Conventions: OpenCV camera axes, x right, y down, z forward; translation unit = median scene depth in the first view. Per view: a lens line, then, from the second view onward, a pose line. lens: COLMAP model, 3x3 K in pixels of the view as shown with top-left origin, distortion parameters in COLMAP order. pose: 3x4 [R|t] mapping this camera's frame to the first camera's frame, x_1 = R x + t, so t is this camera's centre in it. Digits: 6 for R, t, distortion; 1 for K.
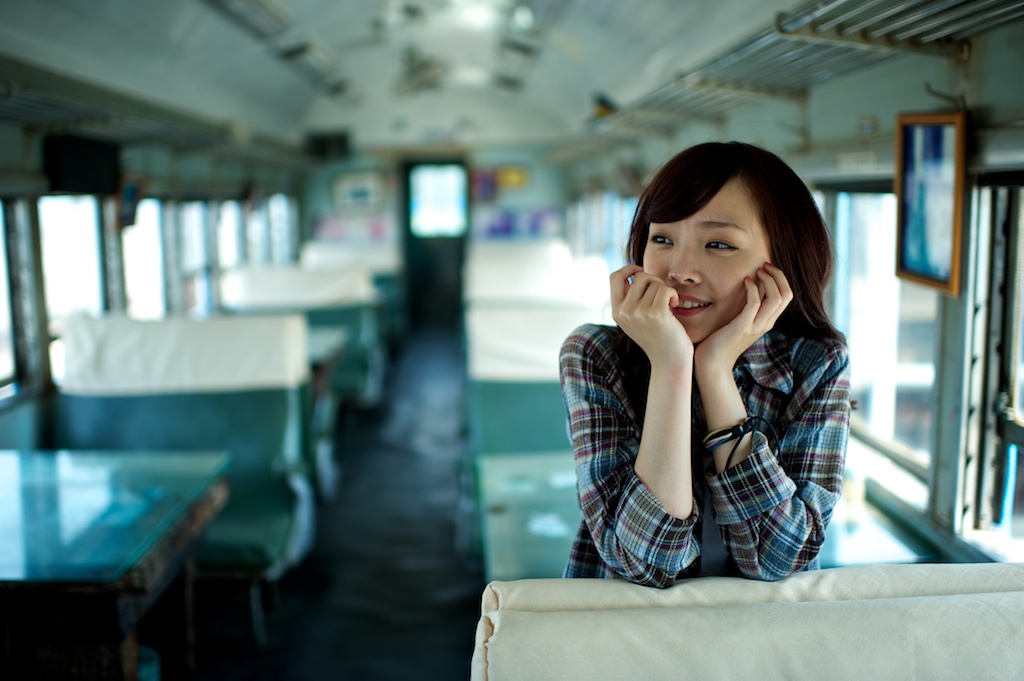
lens RADIAL K [[1041.7, 0, 512.0], [0, 1041.7, 340.5], [0, 0, 1]] dist [-0.080020, 0.023099]
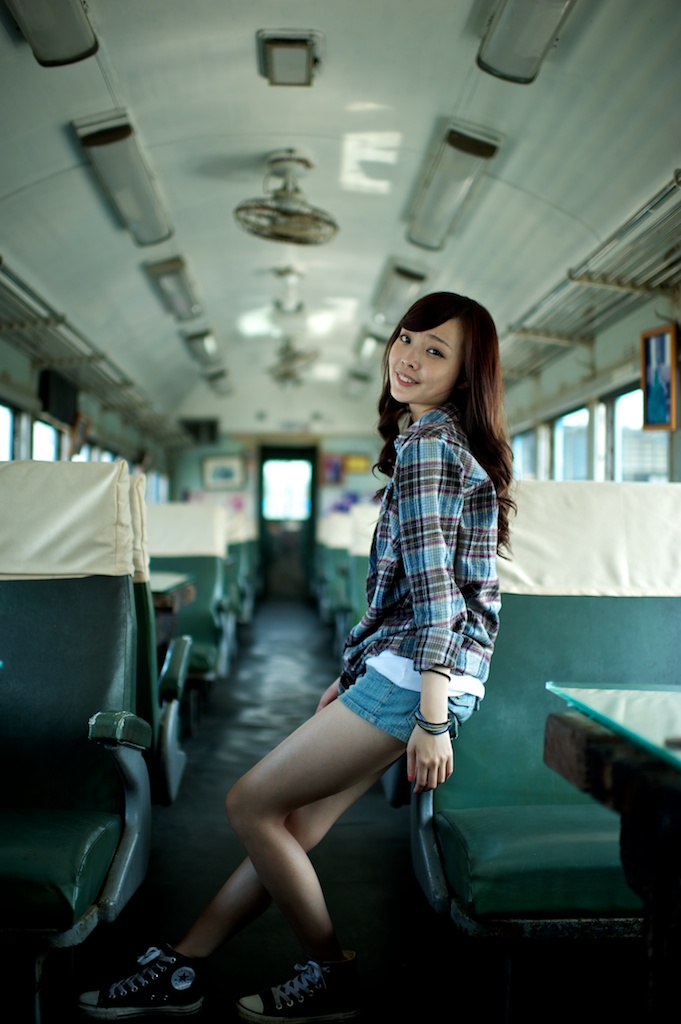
lens RADIAL K [[1041.7, 0, 340.5], [0, 1041.7, 512.0], [0, 0, 1]] dist [-0.080020, 0.023099]
pose [[0.999424, 0.032349, 0.010240, -0.029900], [-0.030381, 0.987523, -0.154518, 0.081491], [-0.015110, 0.154118, 0.987937, -0.146177]]
